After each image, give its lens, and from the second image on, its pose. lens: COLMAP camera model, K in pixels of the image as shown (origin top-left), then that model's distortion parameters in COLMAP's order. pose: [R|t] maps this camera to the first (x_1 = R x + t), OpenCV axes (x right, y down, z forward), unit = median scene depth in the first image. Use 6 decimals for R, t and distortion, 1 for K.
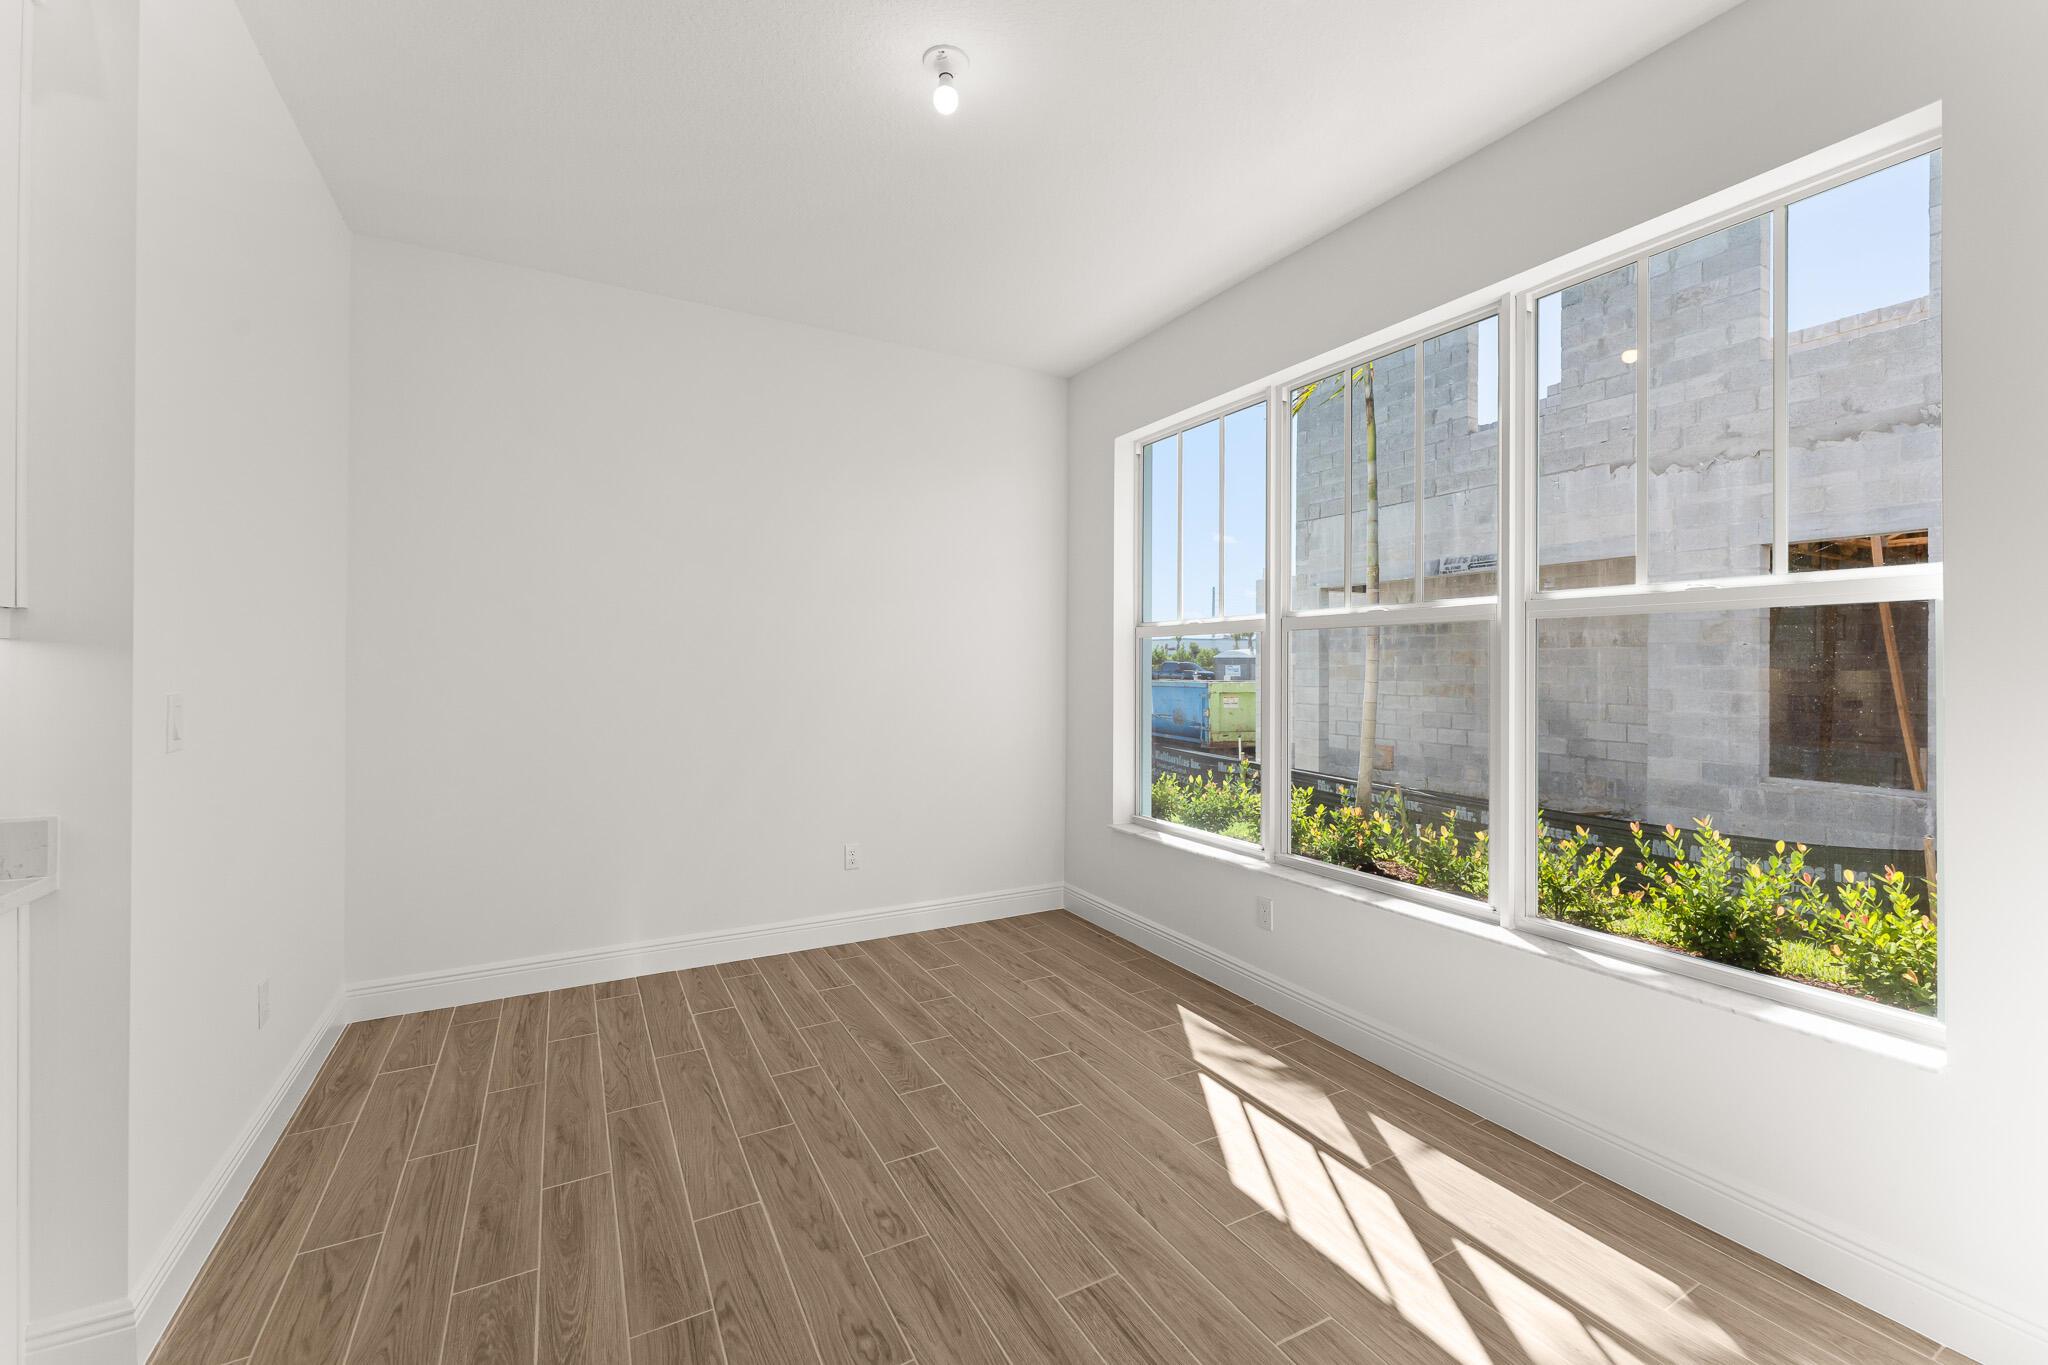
lens RADIAL K [[831.1, 0, 1010.7], [0, 831.1, 653.3], [0, 0, 1]] dist [-0.002983, -0.000837]
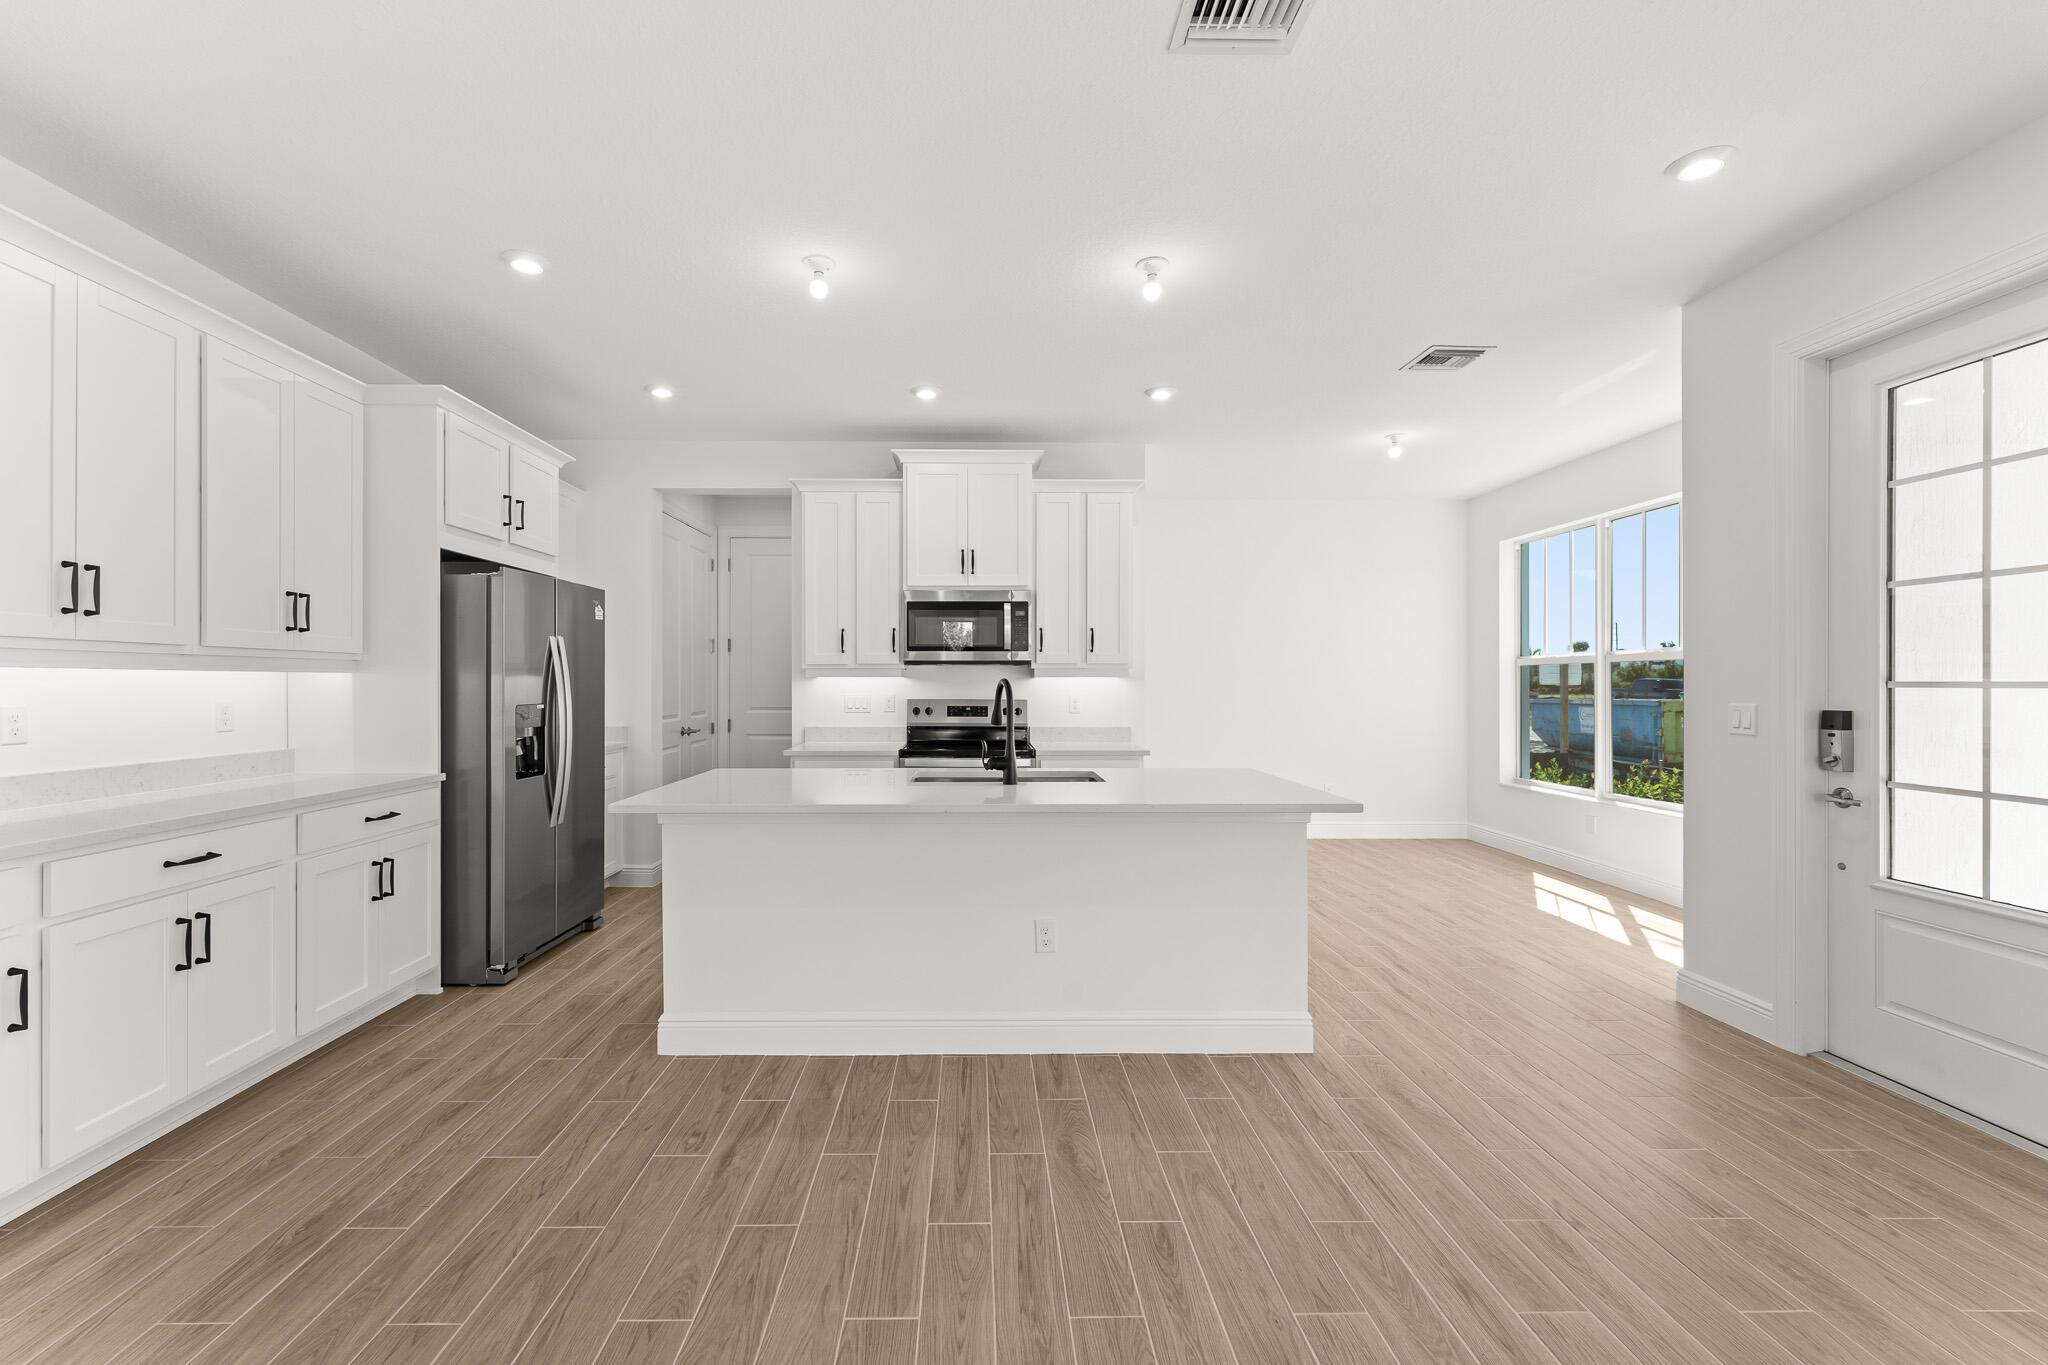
lens RADIAL K [[866.3, 0, 1005.8], [0, 866.3, 685.7], [0, 0, 1]] dist [-0.012440, 0.000020]
pose [[0.889069, -0.011884, -0.457620, 0.051535], [0.016158, 0.999855, 0.005427, -0.009342], [0.457489, -0.012219, 0.889132, -1.333851]]
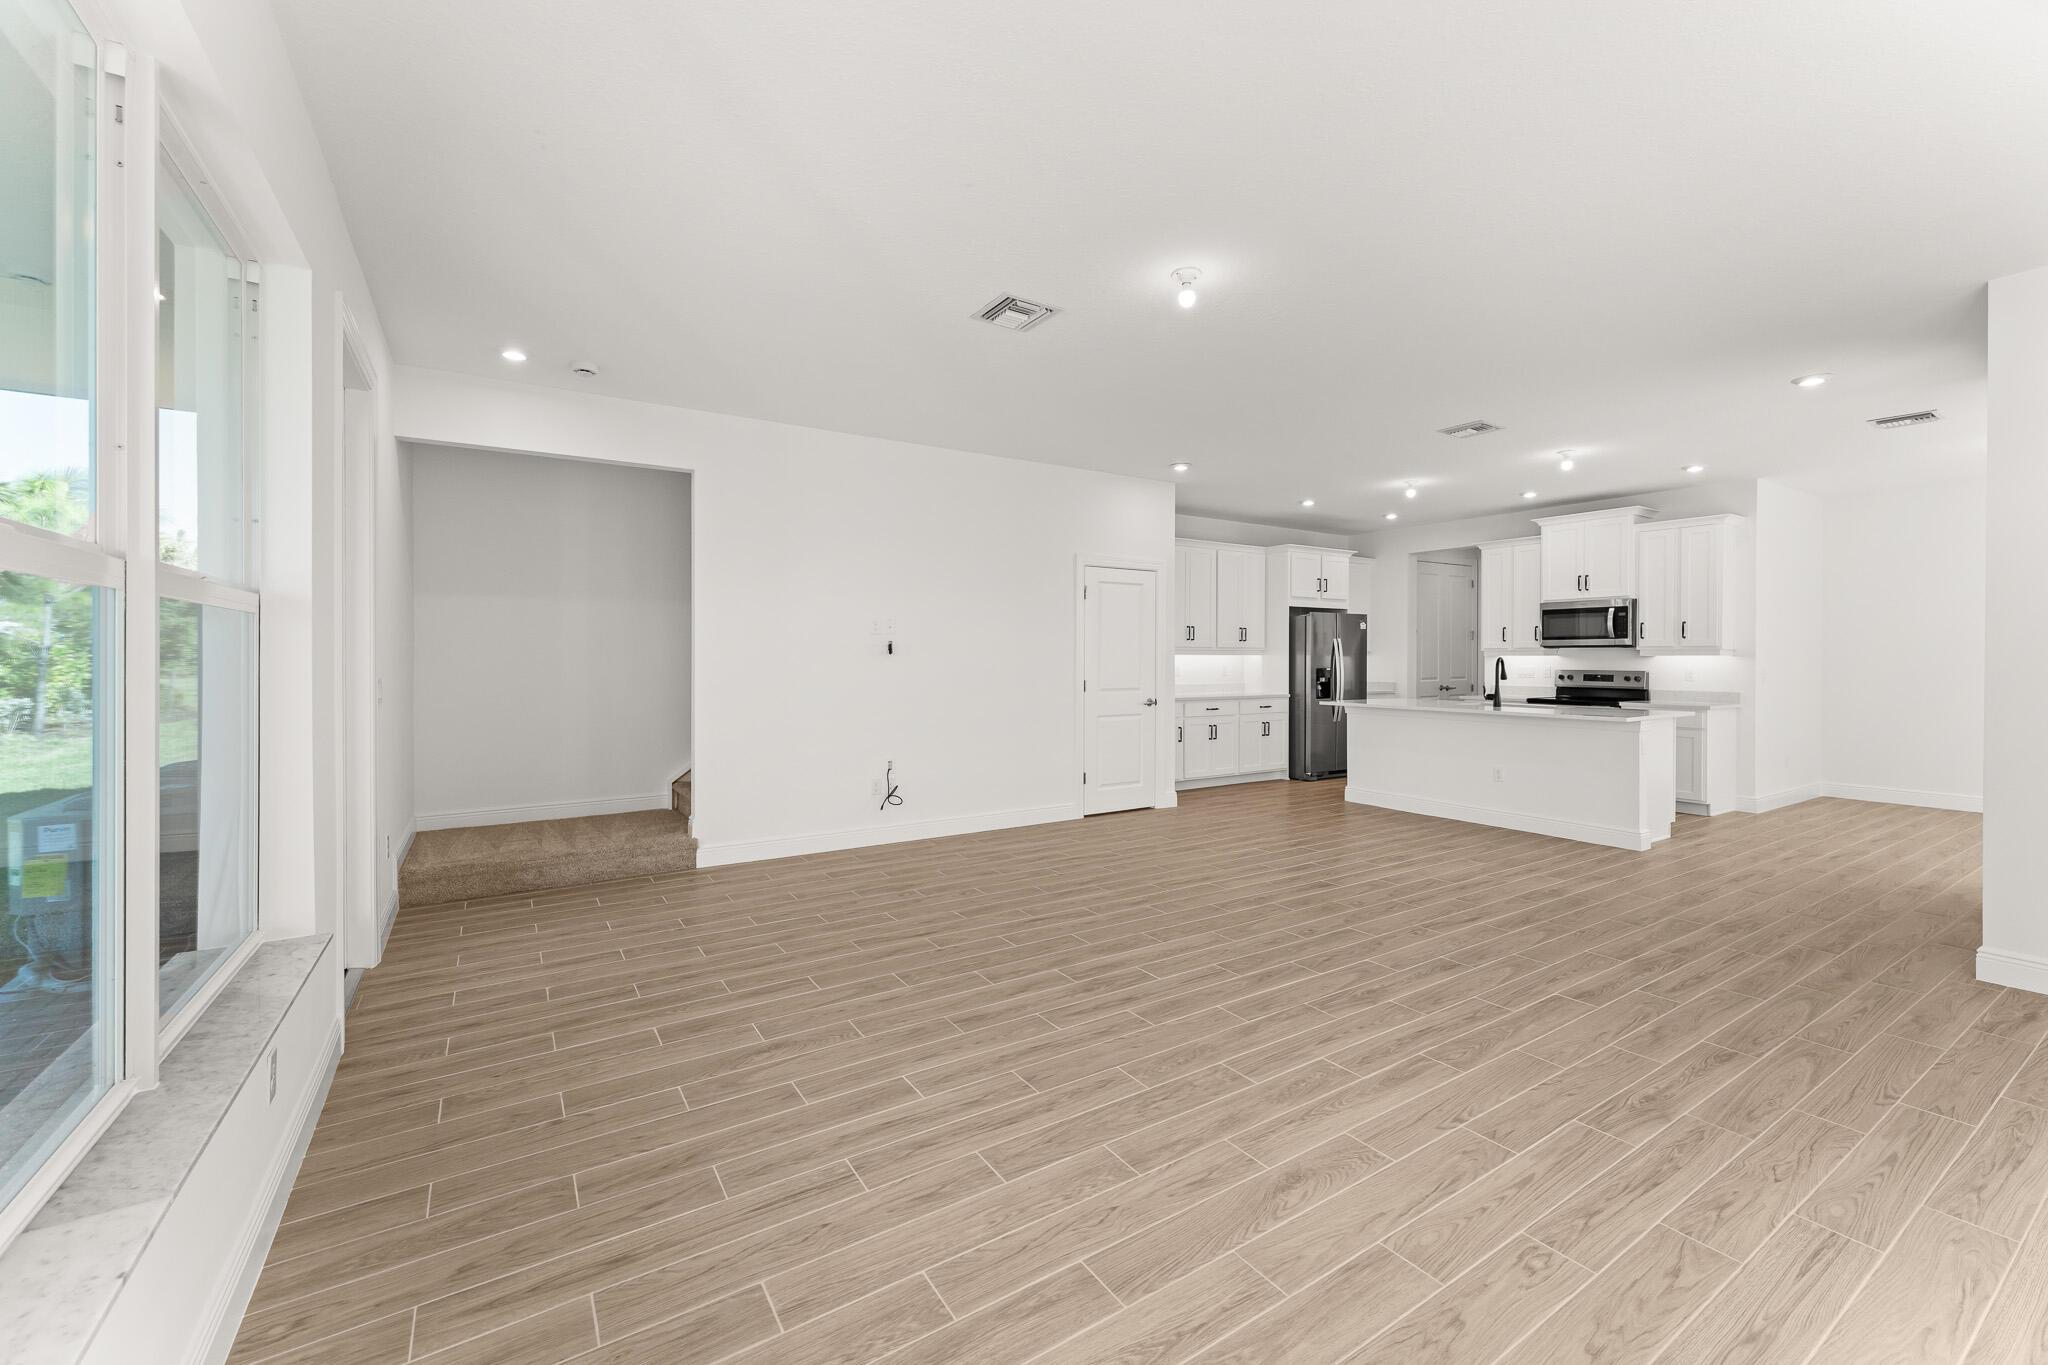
lens RADIAL K [[831.1, 0, 1004.7], [0, 831.1, 660.4], [0, 0, 1]] dist [-0.002983, -0.000837]
pose [[0.074727, -0.014466, -0.997099, 1.722121], [0.007611, 0.999874, -0.013936, 0.020253], [0.997175, -0.006548, 0.074827, -1.872561]]
